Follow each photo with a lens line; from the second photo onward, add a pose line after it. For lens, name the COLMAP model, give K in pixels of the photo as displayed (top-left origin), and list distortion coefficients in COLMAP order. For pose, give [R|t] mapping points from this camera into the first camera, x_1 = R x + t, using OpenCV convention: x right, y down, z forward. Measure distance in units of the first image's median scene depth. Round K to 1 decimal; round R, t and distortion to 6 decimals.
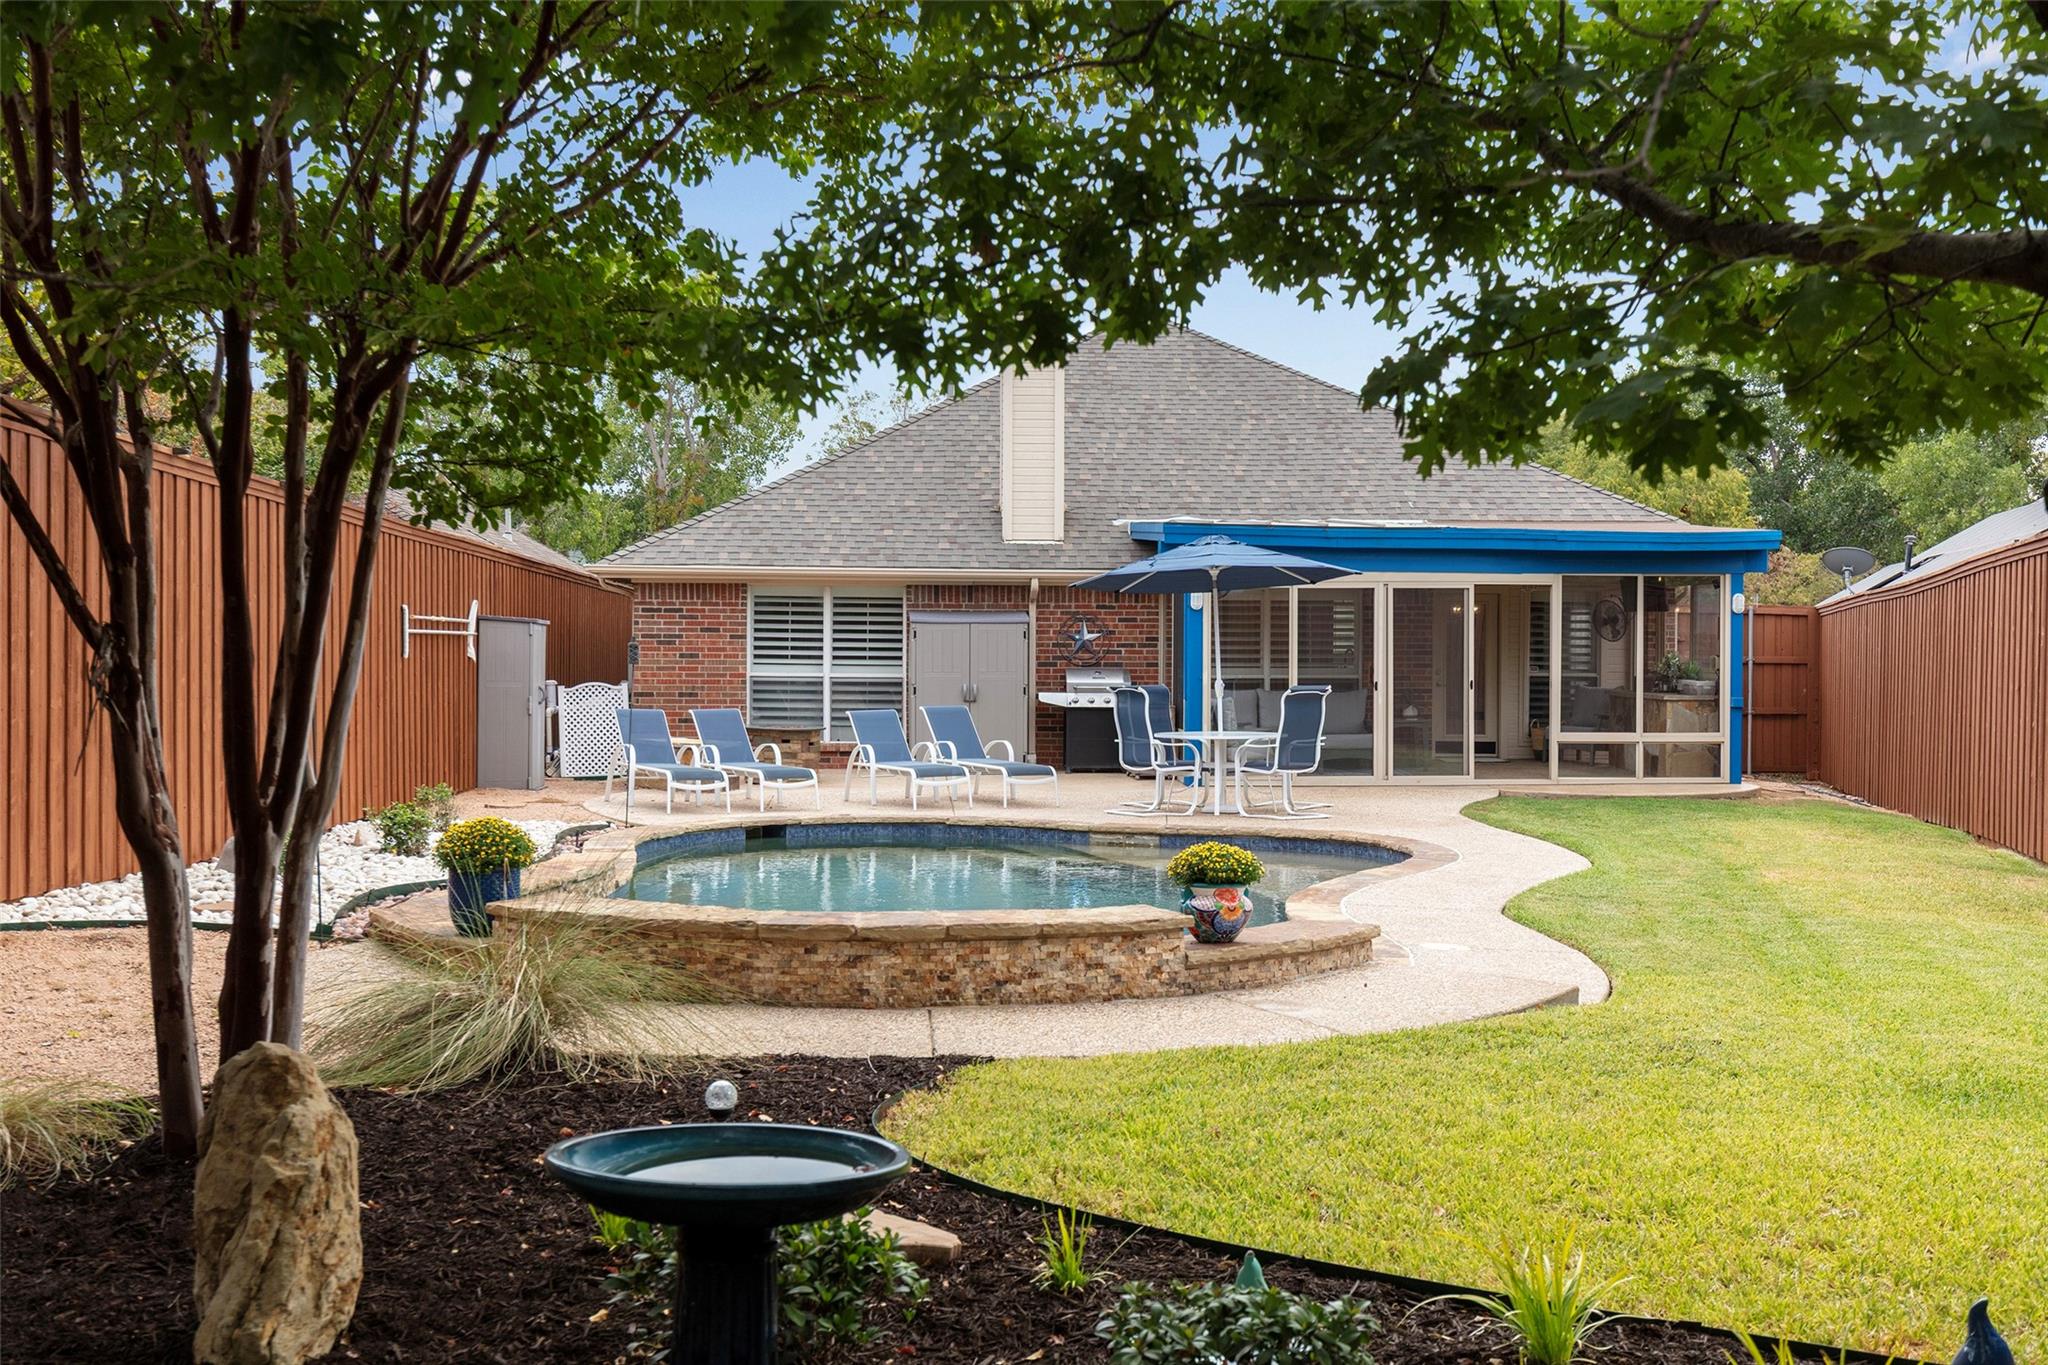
lens RADIAL K [[2095.9, 0, 1023.0], [0, 2095.9, 680.8], [0, 0, 1]] dist [0.006086, 0.000000]
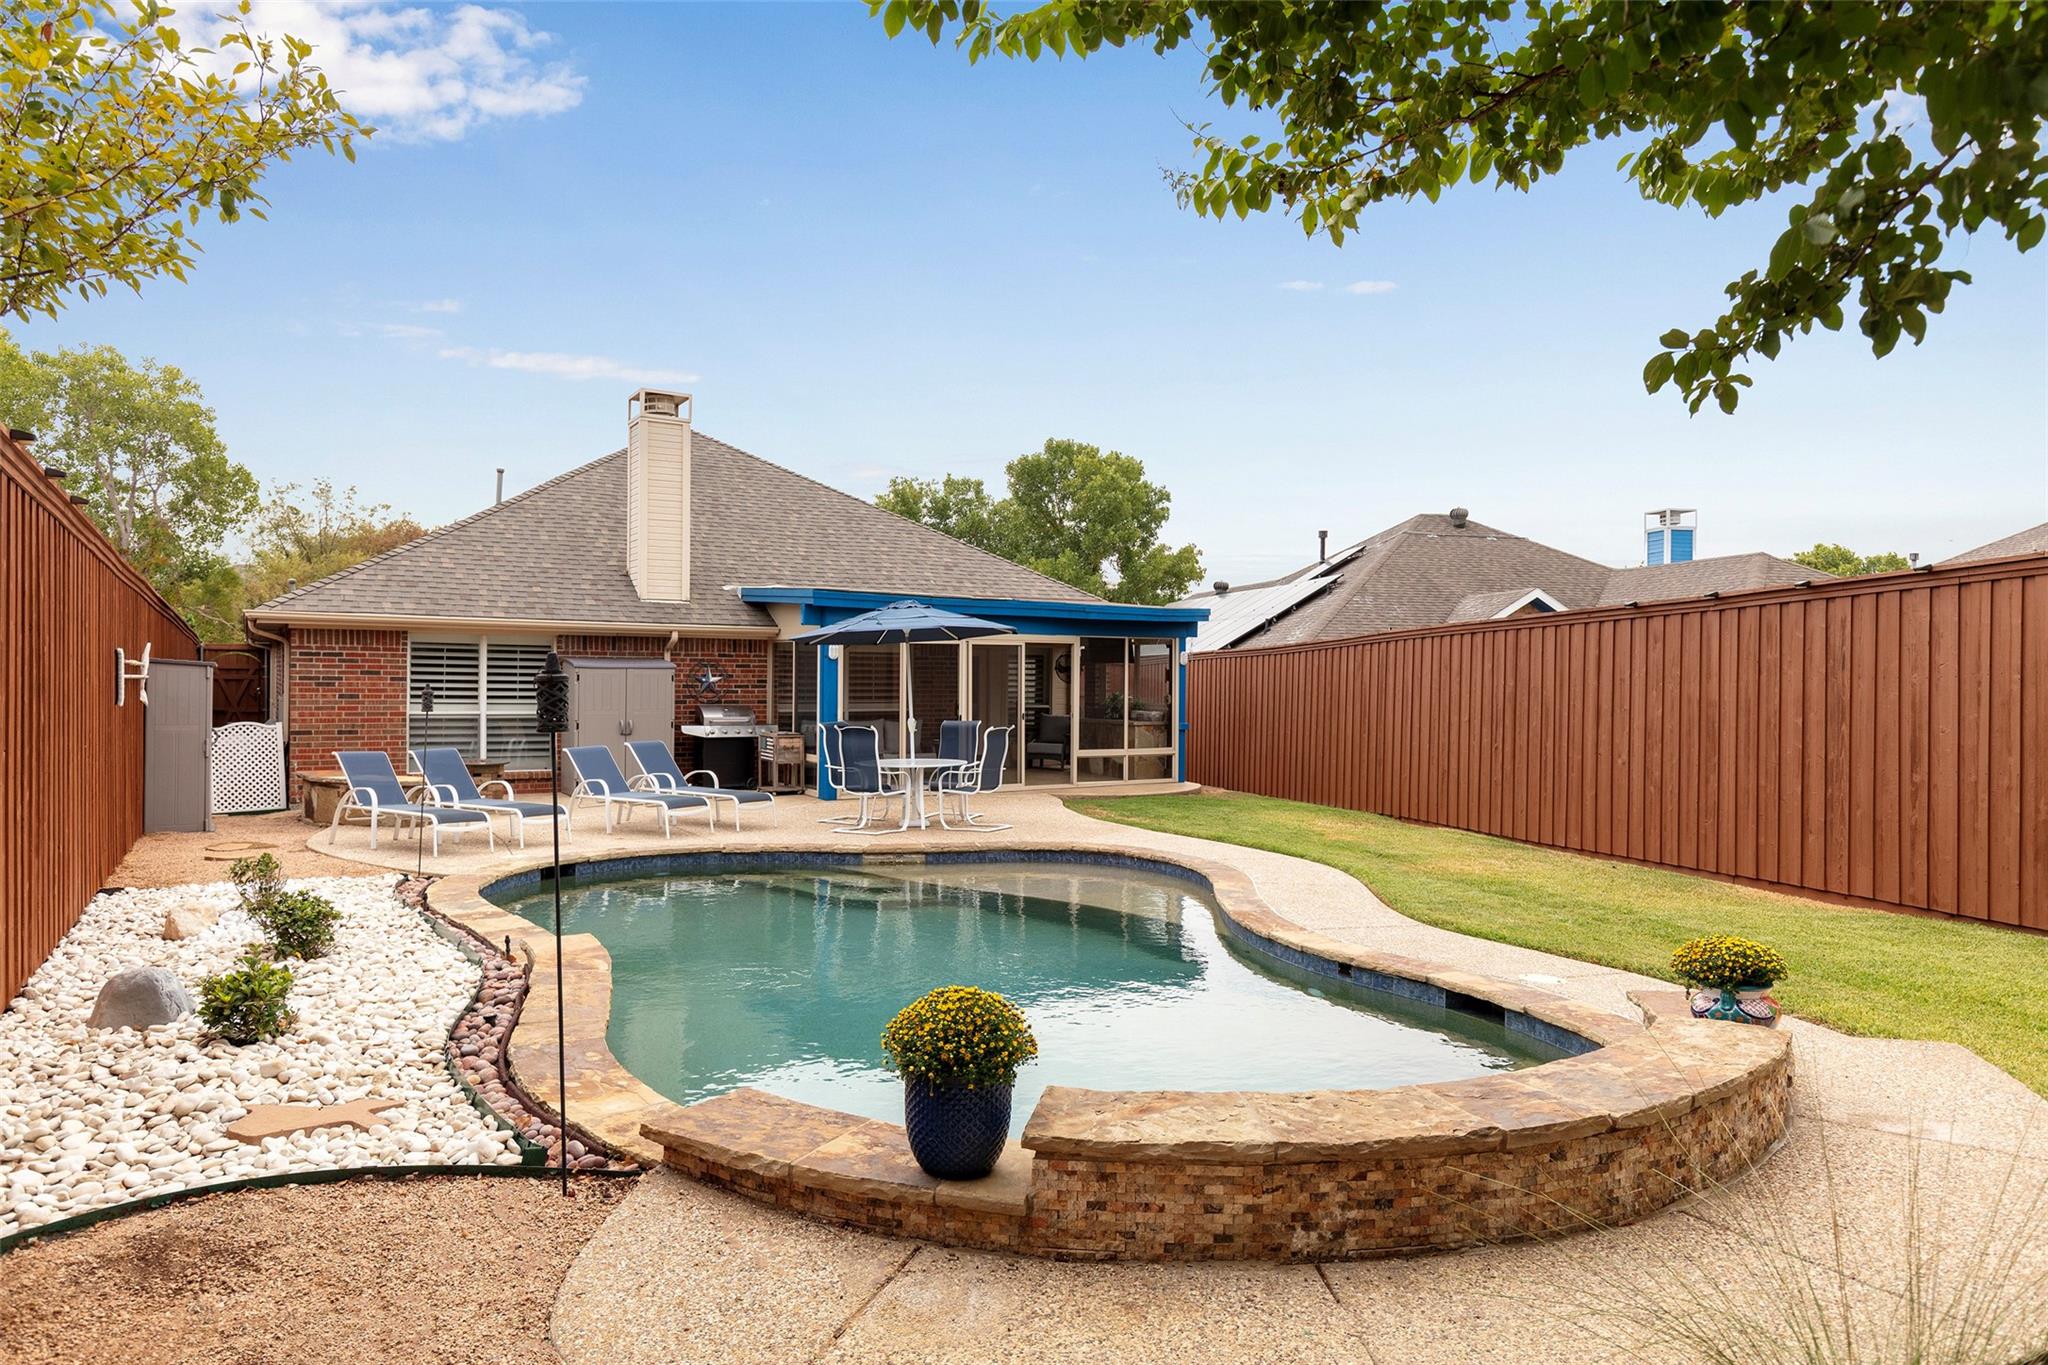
lens RADIAL K [[1300.1, 0, 1025.5], [0, 1300.1, 681.2], [0, 0, 1]] dist [0.011812, 0.001382]
pose [[0.884962, 0.001271, 0.465662, -0.173777], [0.004871, 0.999916, -0.011986, -0.010666], [-0.465638, 0.012875, 0.884882, 0.254814]]
